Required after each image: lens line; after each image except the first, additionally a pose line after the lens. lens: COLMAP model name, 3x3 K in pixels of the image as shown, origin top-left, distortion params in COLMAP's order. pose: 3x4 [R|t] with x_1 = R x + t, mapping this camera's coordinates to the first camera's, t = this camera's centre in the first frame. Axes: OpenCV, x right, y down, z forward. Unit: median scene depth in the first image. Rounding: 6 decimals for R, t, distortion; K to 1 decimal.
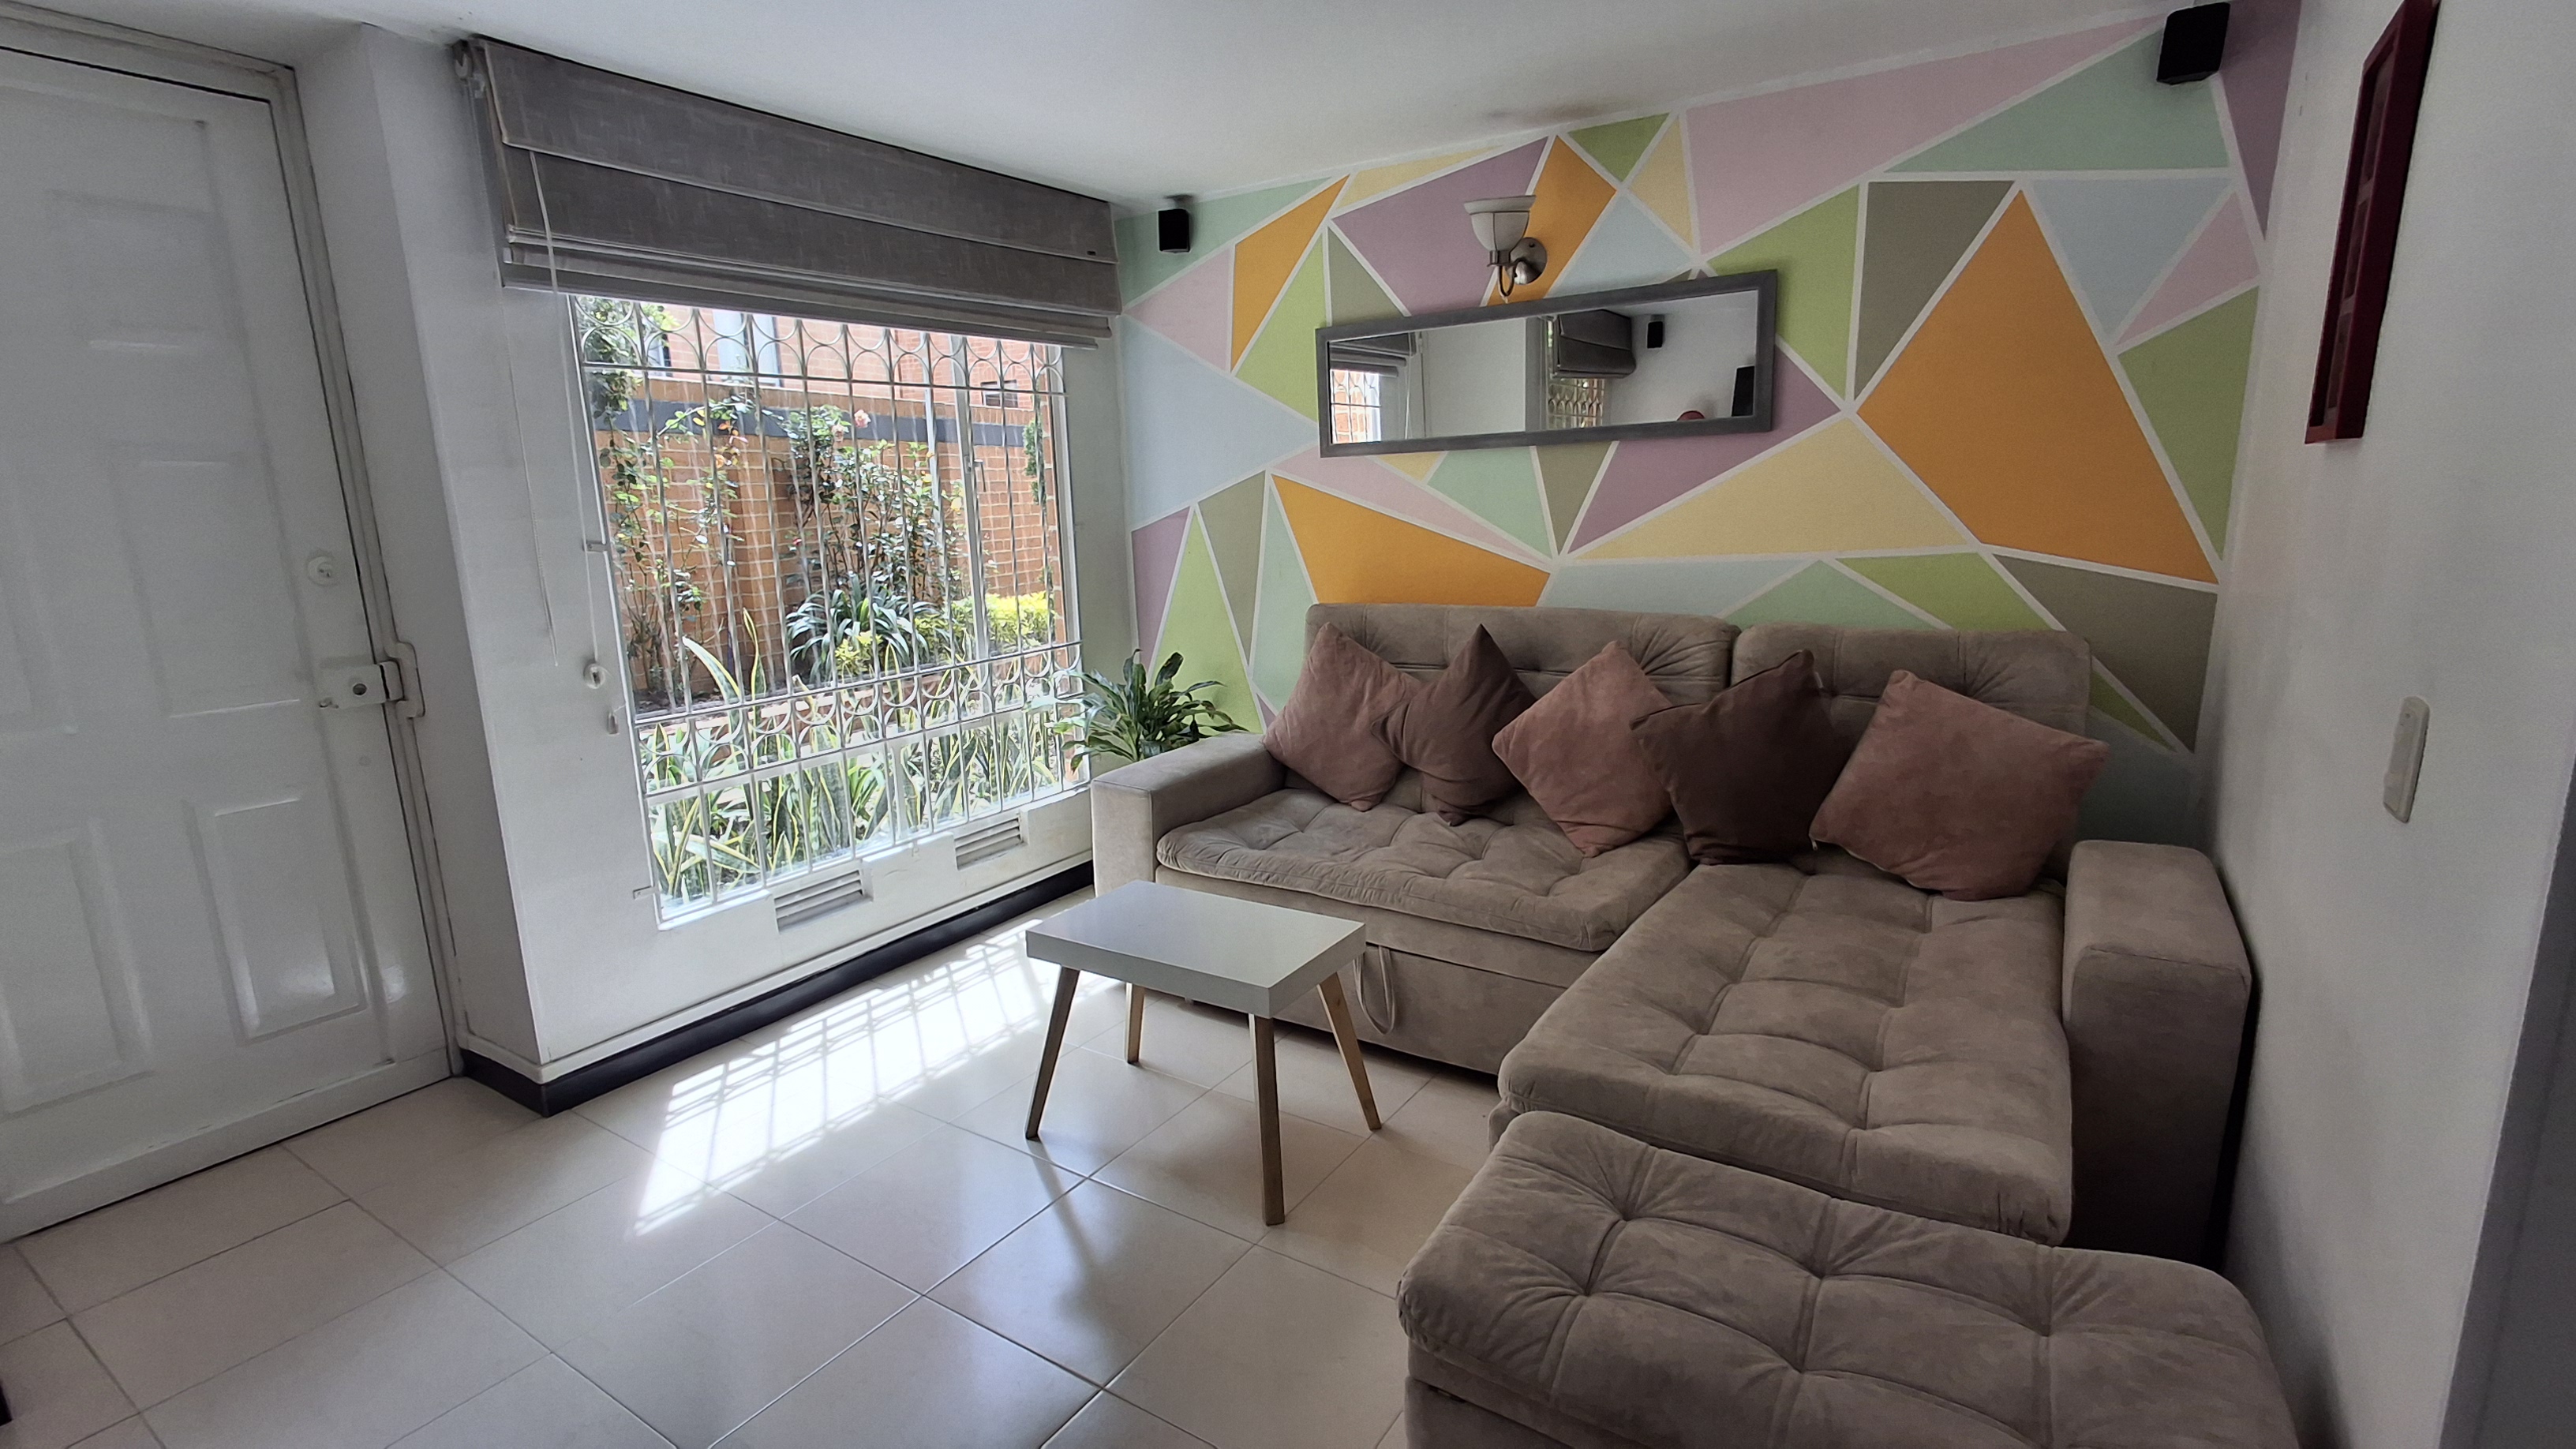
lens RADIAL K [[1180.1, 0, 1290.1], [0, 1180.1, 724.7], [0, 0, 1]] dist [-0.001847, 0.005583]
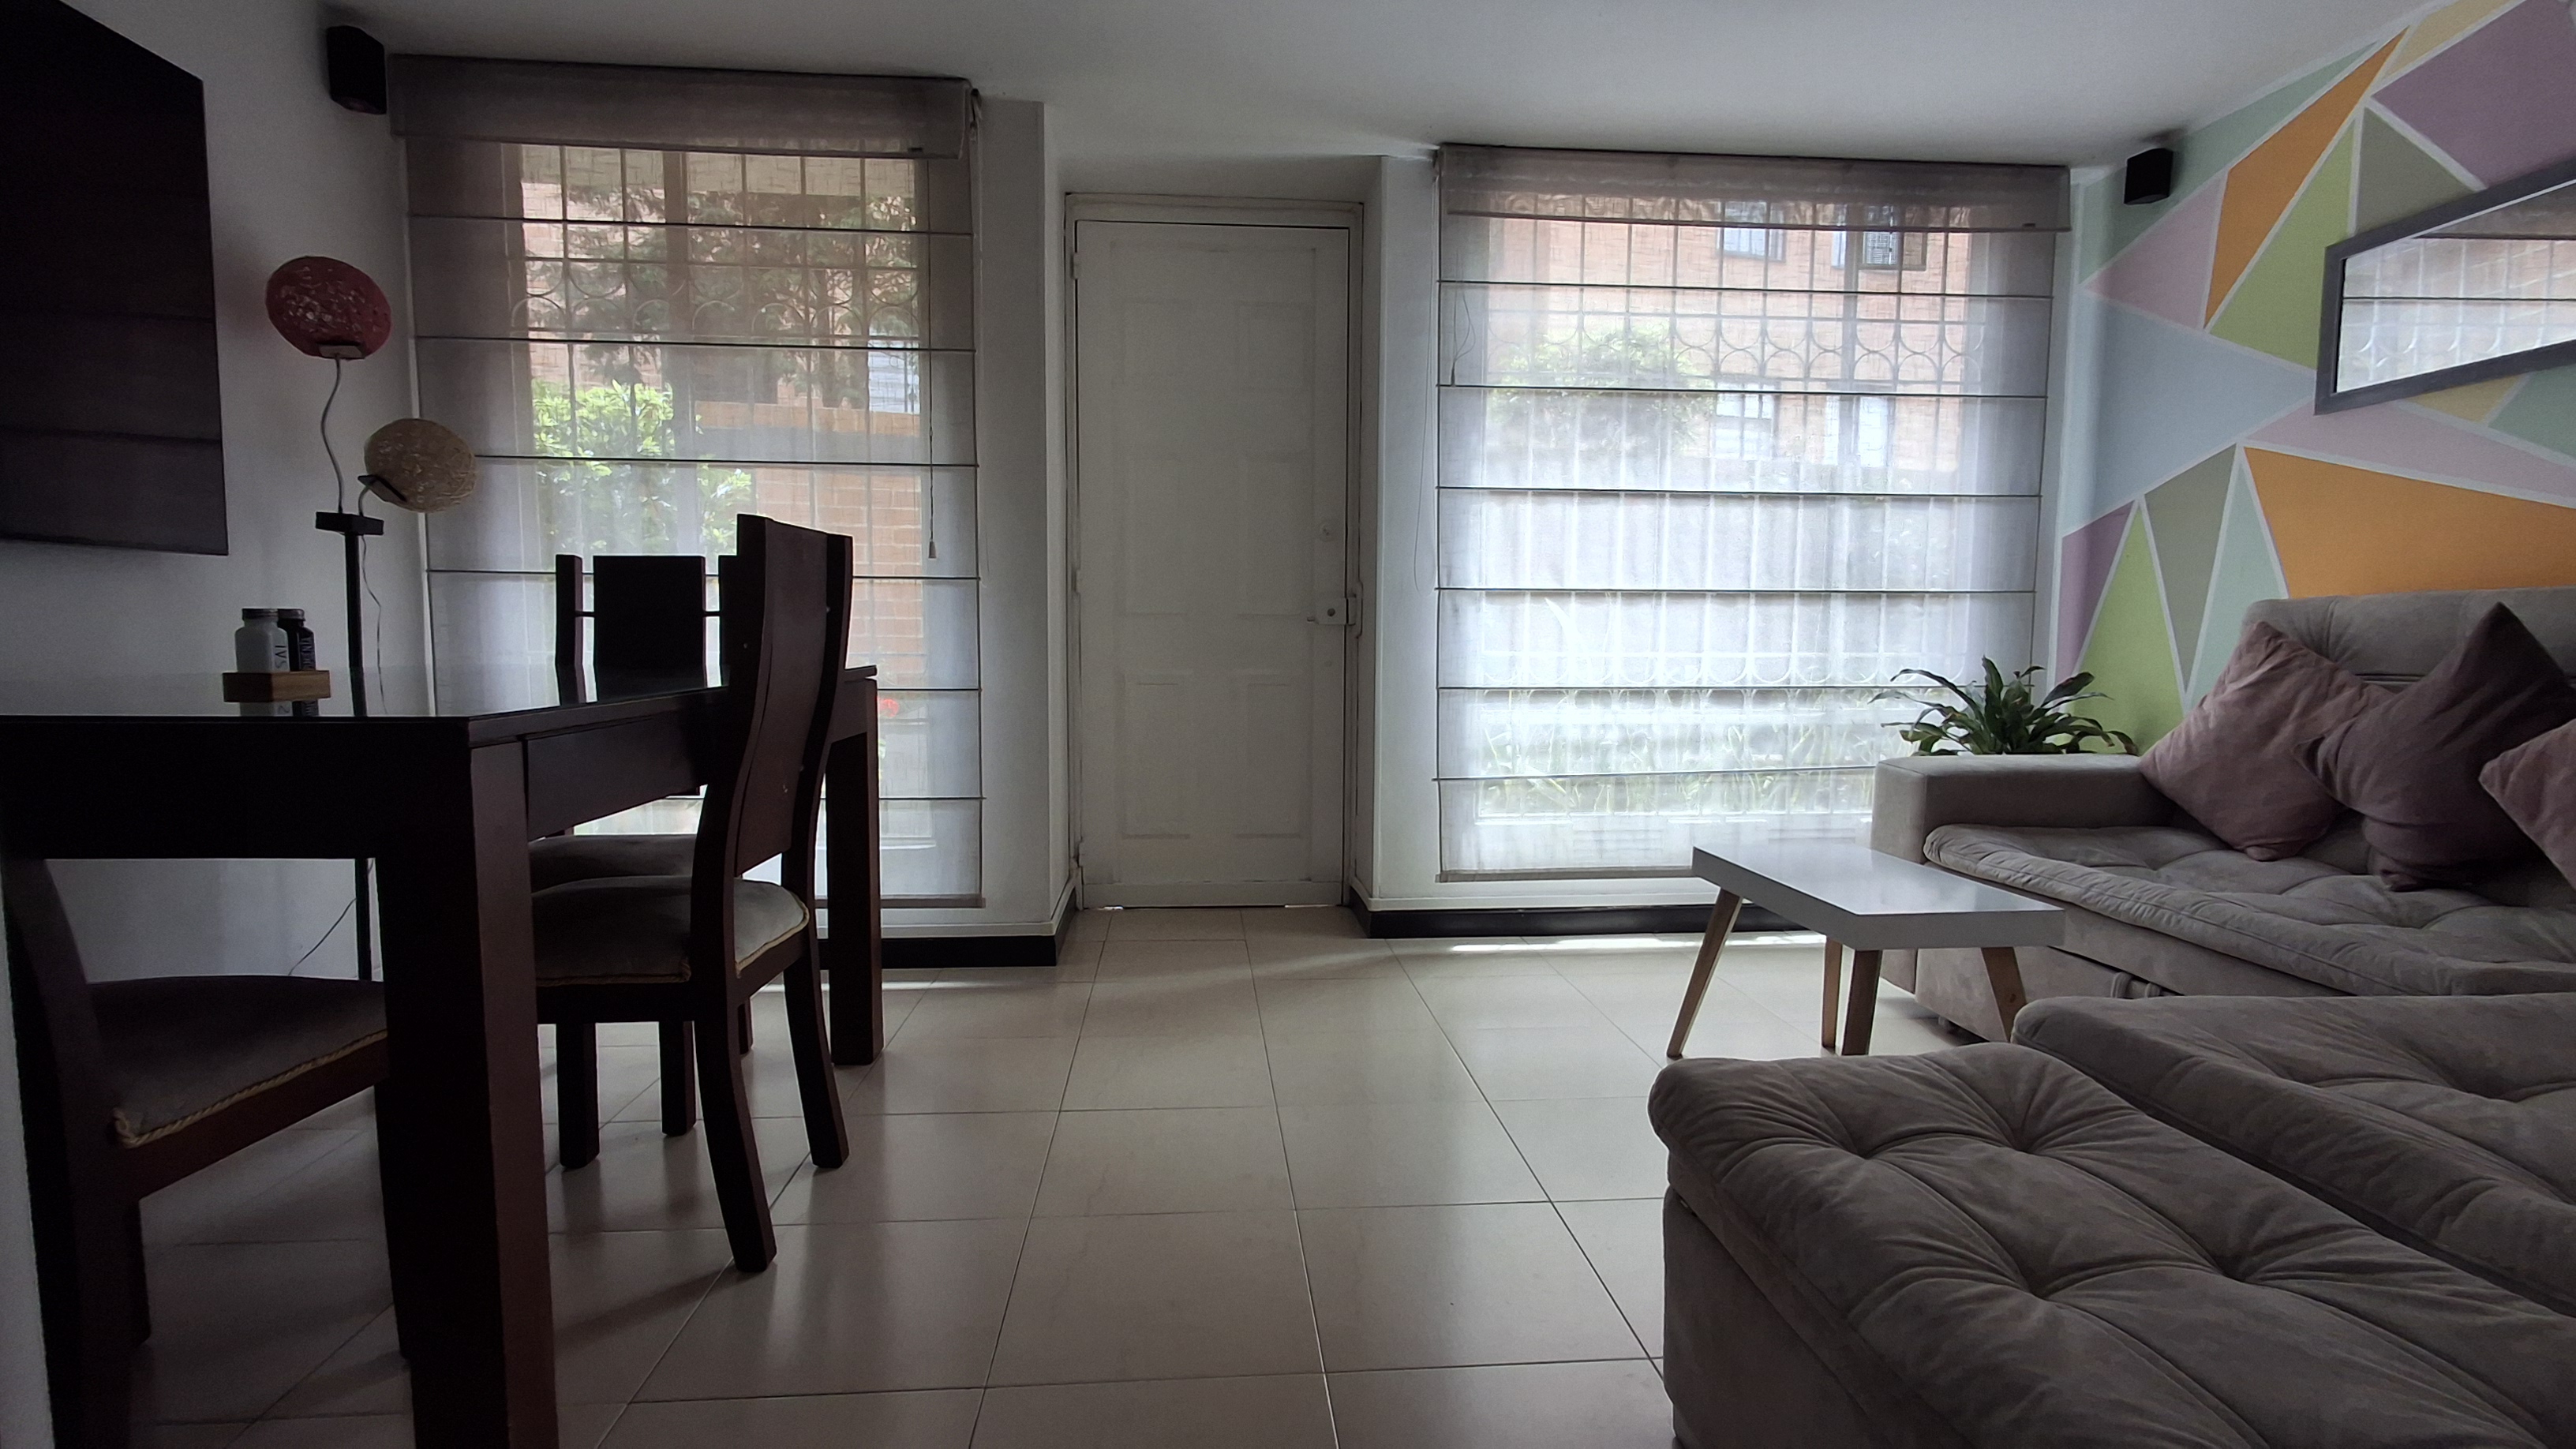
lens RADIAL K [[1179.3, 0, 1288.0], [0, 1179.3, 724.5], [0, 0, 1]] dist [-0.002190, 0.005869]
pose [[0.618238, 0.096144, -0.780089, 0.271757], [-0.176918, 0.984044, -0.018930, 0.119117], [0.765821, 0.149715, 0.625382, 0.058890]]
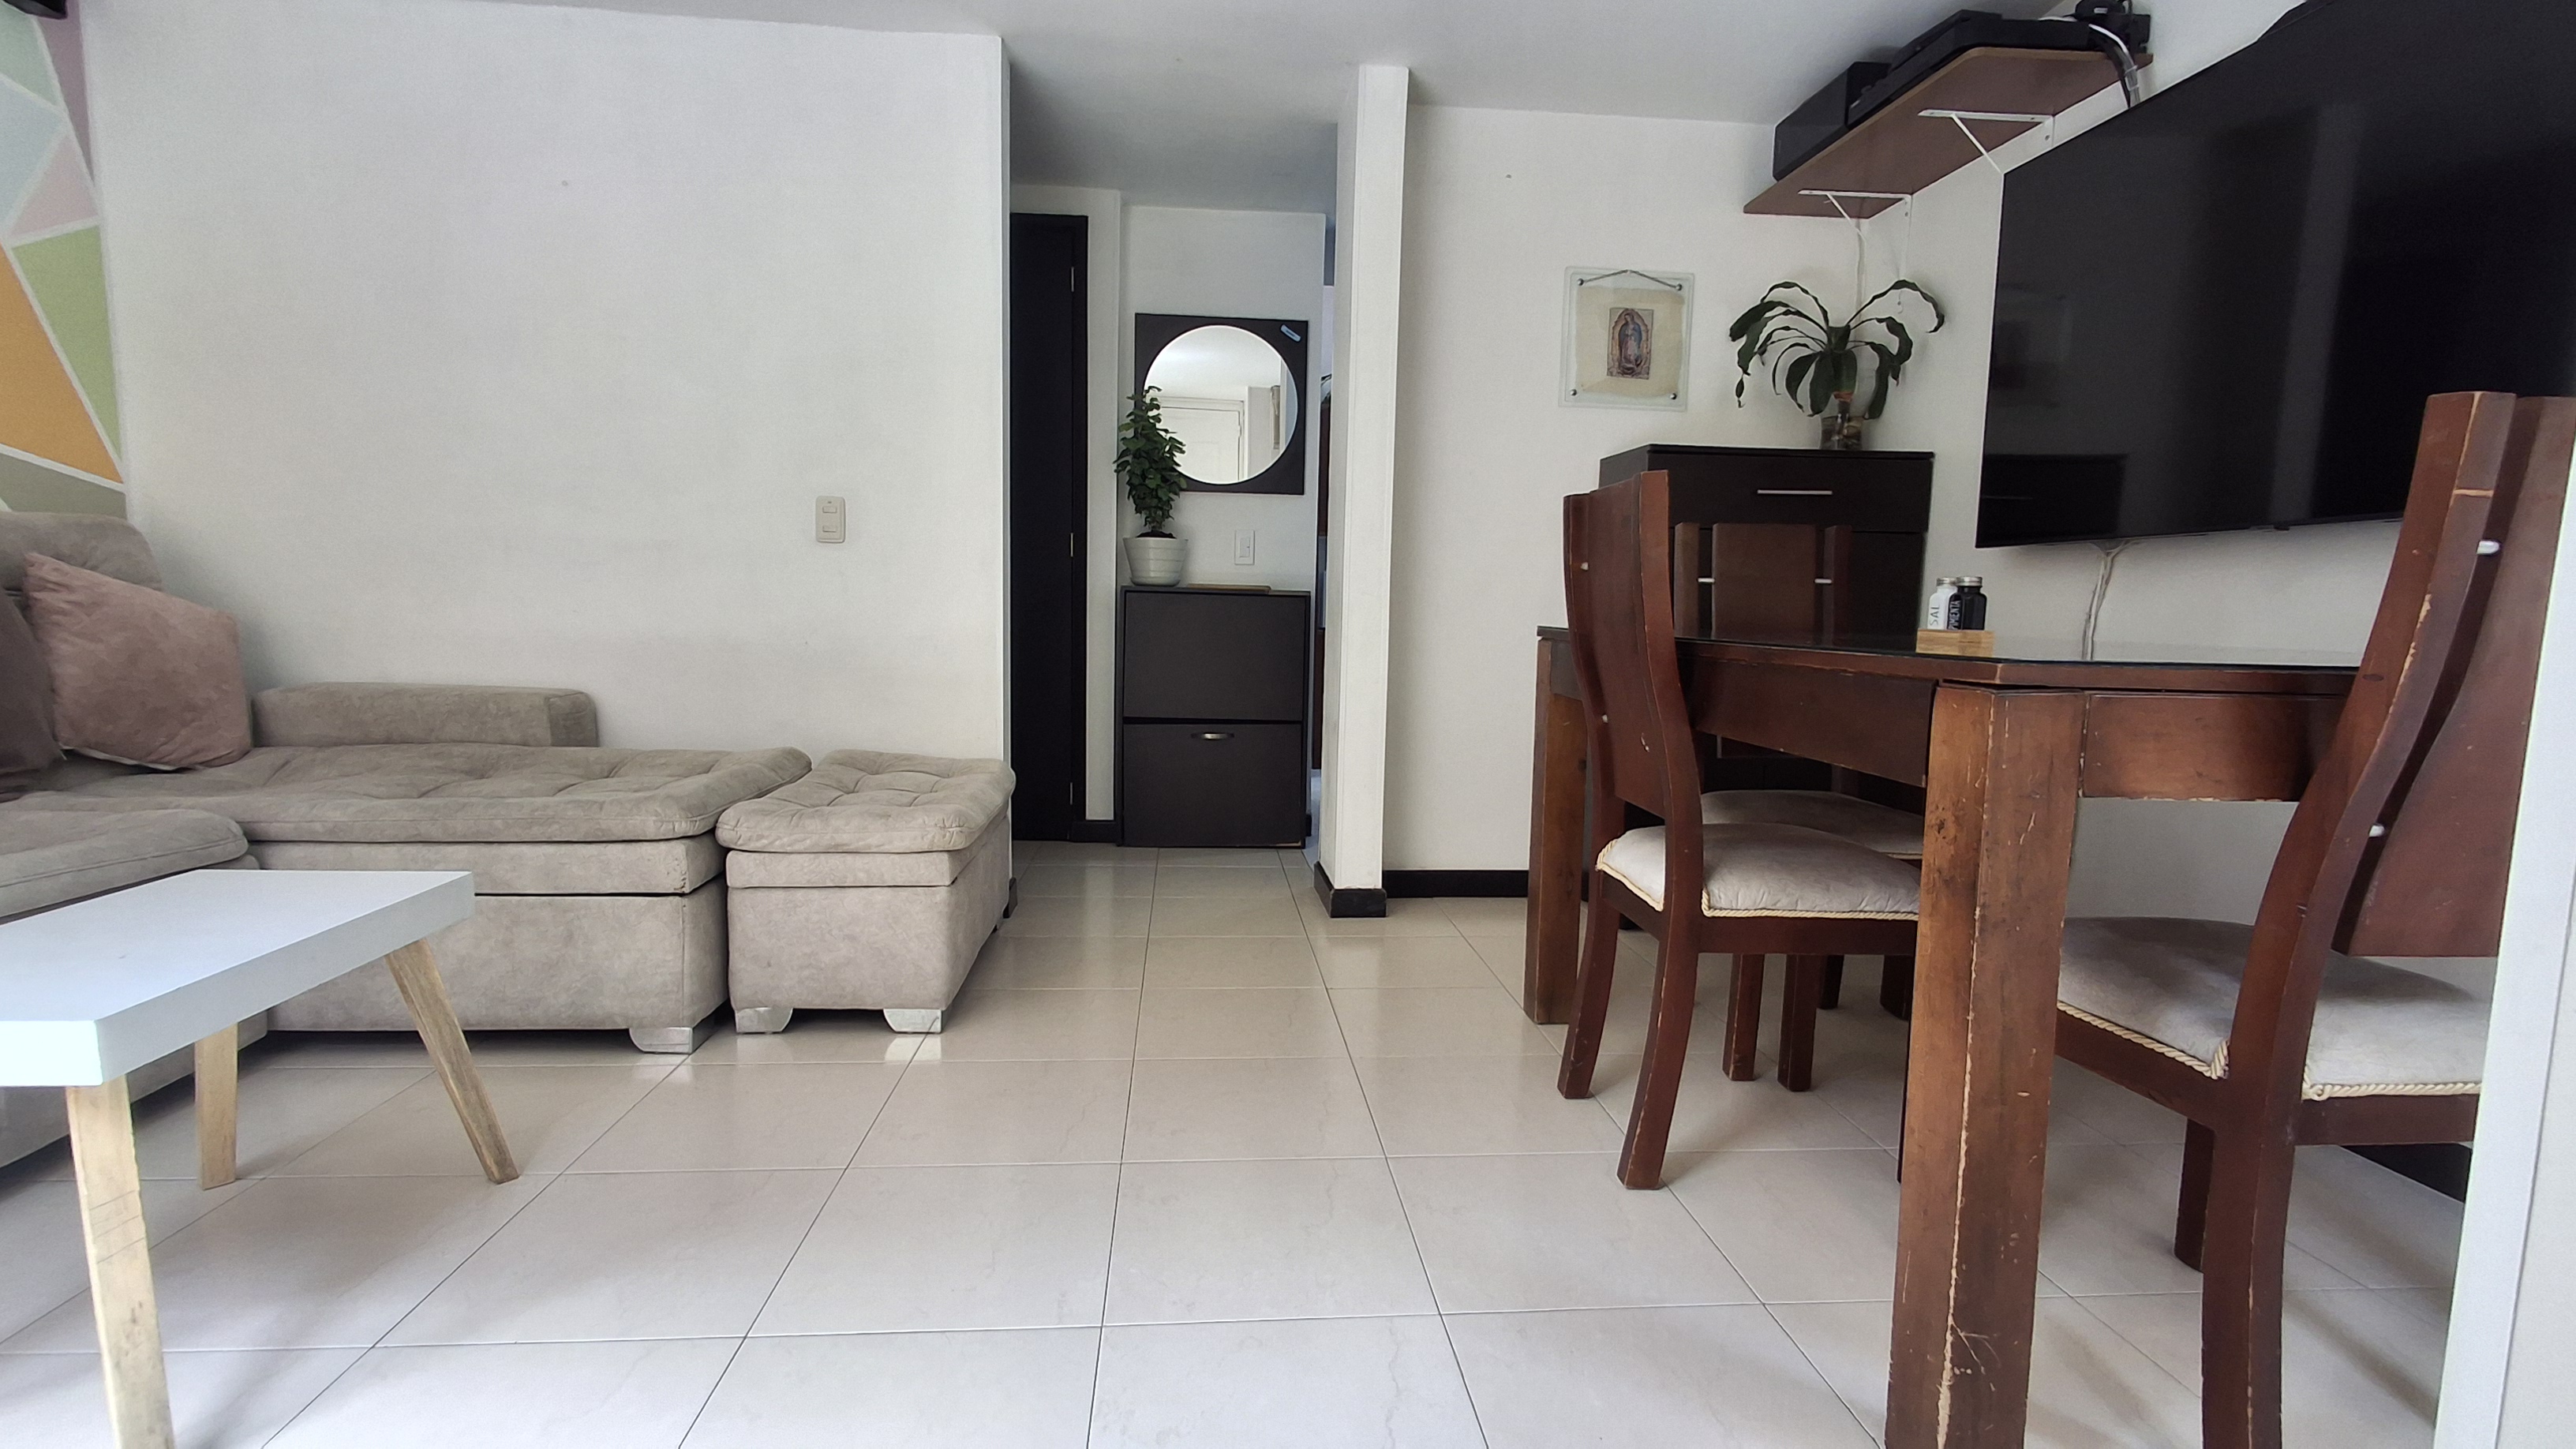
lens RADIAL K [[1179.3, 0, 1288.0], [0, 1179.3, 724.5], [0, 0, 1]] dist [-0.002190, 0.005869]
pose [[-0.619761, -0.067113, 0.781916, -0.661145], [0.150608, 0.967646, 0.202430, 0.035049], [-0.770204, 0.243221, -0.589602, 0.698195]]
